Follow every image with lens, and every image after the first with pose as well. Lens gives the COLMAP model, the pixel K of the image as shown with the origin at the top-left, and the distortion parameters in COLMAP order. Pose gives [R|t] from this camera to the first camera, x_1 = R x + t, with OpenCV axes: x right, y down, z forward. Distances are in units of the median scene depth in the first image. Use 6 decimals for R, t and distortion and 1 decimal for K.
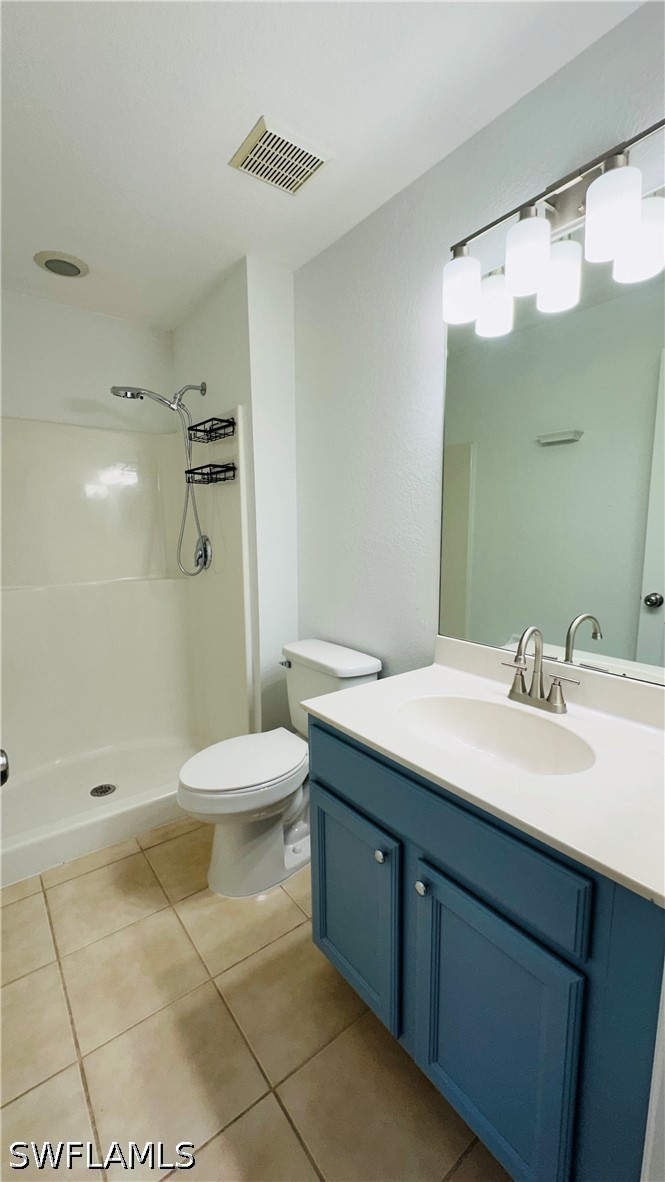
lens RADIAL K [[484.1, 0, 332.5], [0, 484.1, 591.0], [0, 0, 1]] dist [0.001137, -0.000149]
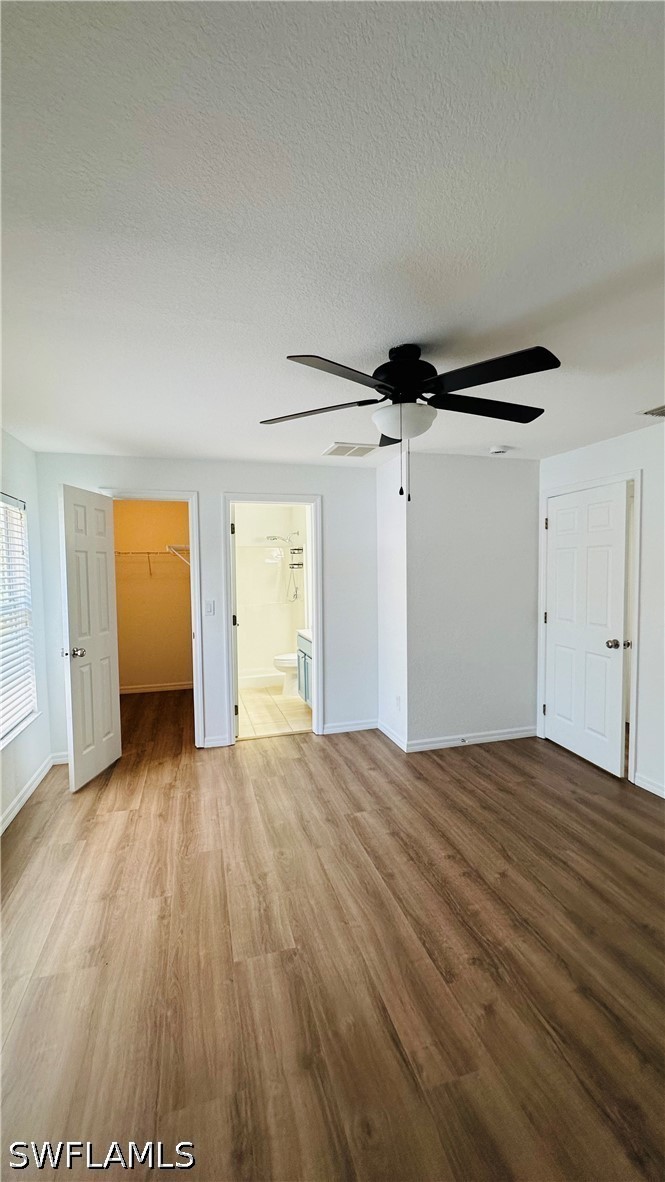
lens RADIAL K [[484.1, 0, 332.5], [0, 484.1, 591.0], [0, 0, 1]] dist [0.001137, -0.000149]
pose [[0.935414, 0.004057, -0.353532, 0.941748], [-0.036412, 0.995723, -0.084917, 0.137236], [0.351675, 0.092305, 0.931560, -1.538854]]
